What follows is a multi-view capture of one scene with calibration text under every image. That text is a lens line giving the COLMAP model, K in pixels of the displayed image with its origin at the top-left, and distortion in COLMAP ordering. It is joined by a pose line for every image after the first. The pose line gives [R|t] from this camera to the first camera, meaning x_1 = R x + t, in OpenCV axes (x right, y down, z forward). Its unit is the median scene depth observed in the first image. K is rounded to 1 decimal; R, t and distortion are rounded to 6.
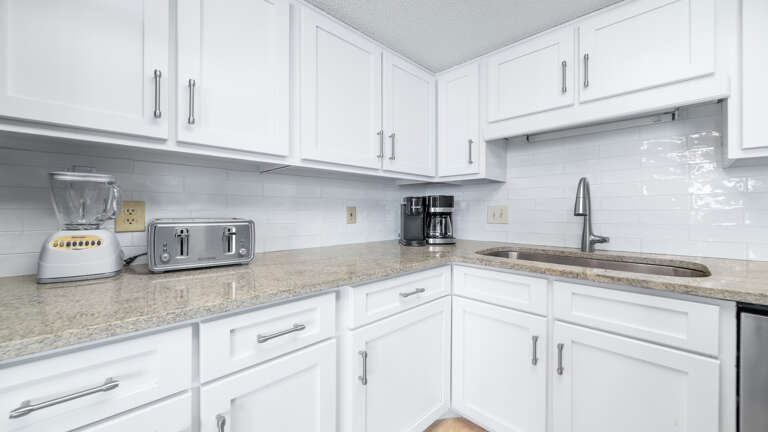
lens RADIAL K [[290.9, 0, 383.1], [0, 290.9, 212.2], [0, 0, 1]] dist [0.001681, 0.001971]
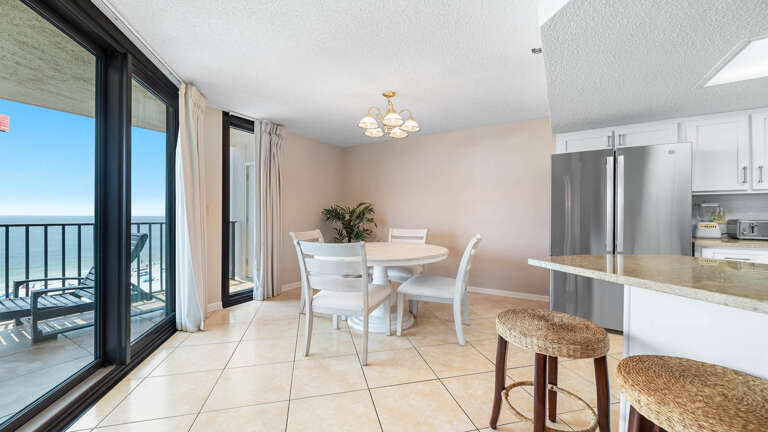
lens RADIAL K [[290.9, 0, 401.4], [0, 290.9, 213.0], [0, 0, 1]] dist [0.001681, 0.001971]
pose [[0.283527, -0.010303, -0.958909, 0.508915], [-0.000813, 0.999939, -0.010984, 0.000371], [0.958964, 0.003894, 0.283501, -1.523118]]
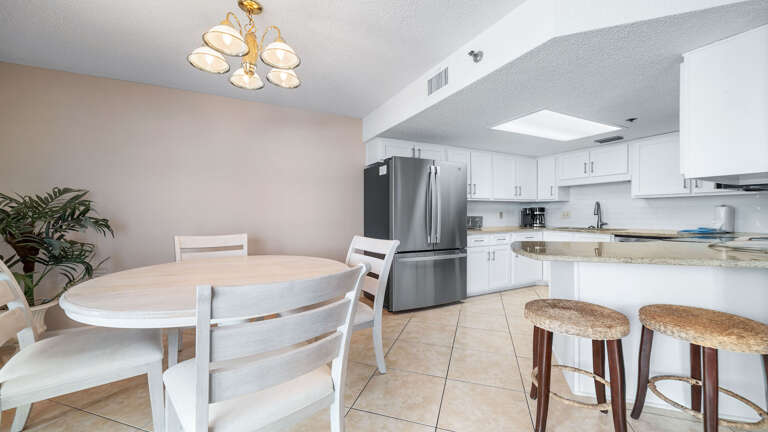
lens RADIAL K [[290.9, 0, 383.0], [0, 290.9, 214.5], [0, 0, 1]] dist [0.001681, 0.001971]
pose [[0.956433, -0.005582, -0.291899, -0.383053], [0.004605, 0.999981, -0.004036, 0.008704], [0.291916, 0.002517, 0.956441, -1.924190]]
